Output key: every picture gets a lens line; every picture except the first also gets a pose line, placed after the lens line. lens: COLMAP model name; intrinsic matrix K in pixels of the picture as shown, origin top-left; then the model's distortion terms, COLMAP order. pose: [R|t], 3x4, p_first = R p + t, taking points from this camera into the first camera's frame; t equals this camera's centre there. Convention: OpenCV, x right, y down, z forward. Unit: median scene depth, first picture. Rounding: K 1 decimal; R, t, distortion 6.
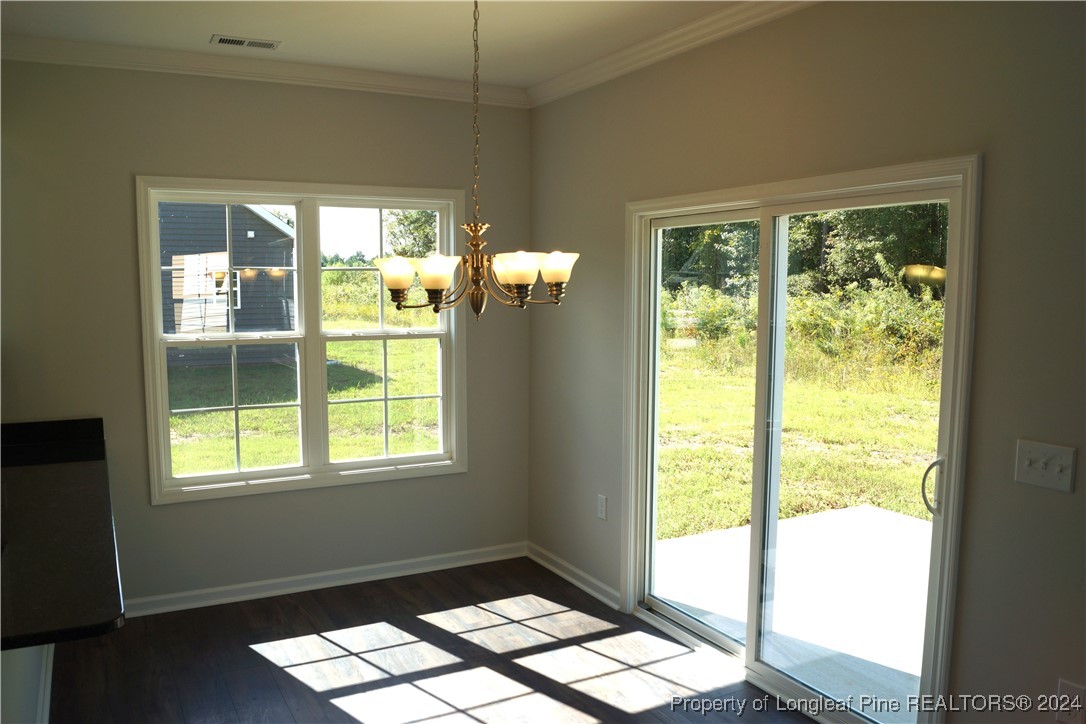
lens RADIAL K [[859.2, 0, 544.0], [0, 859.2, 380.5], [0, 0, 1]] dist [-0.082804, 0.016528]
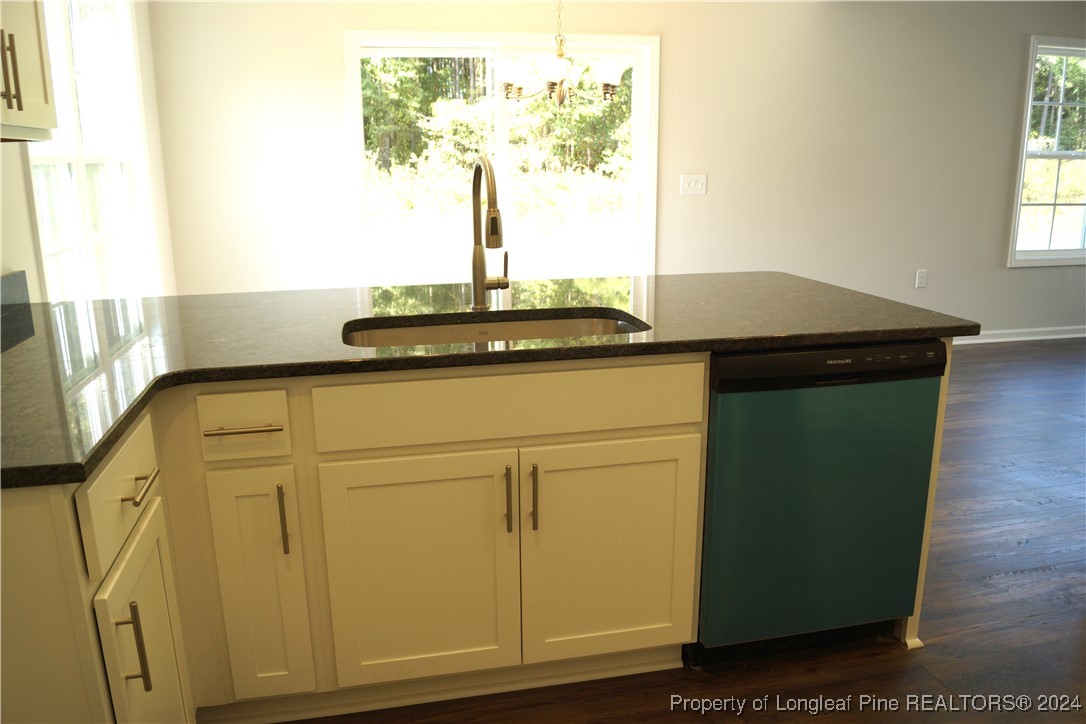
lens RADIAL K [[842.1, 0, 542.7], [0, 842.1, 377.1], [0, 0, 1]] dist [-0.085209, 0.014575]
pose [[0.275081, -0.247747, 0.928952, -0.965881], [0.116518, 0.967697, 0.223577, 0.029314], [-0.954334, 0.046738, 0.295062, 0.415829]]
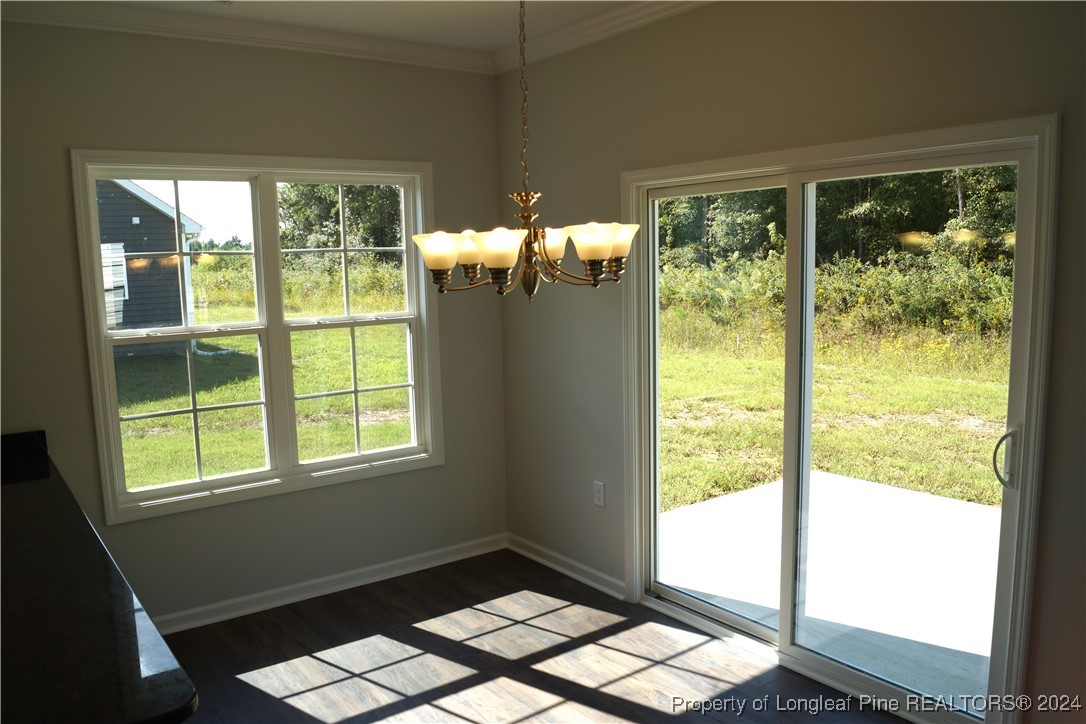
lens RADIAL K [[842.1, 0, 542.7], [0, 842.1, 377.1], [0, 0, 1]] dist [-0.085209, 0.014575]
pose [[0.989616, -0.045707, 0.136274, -0.122097], [0.042430, 0.998738, 0.026857, -0.010446], [-0.137330, -0.020796, 0.990307, 0.090143]]
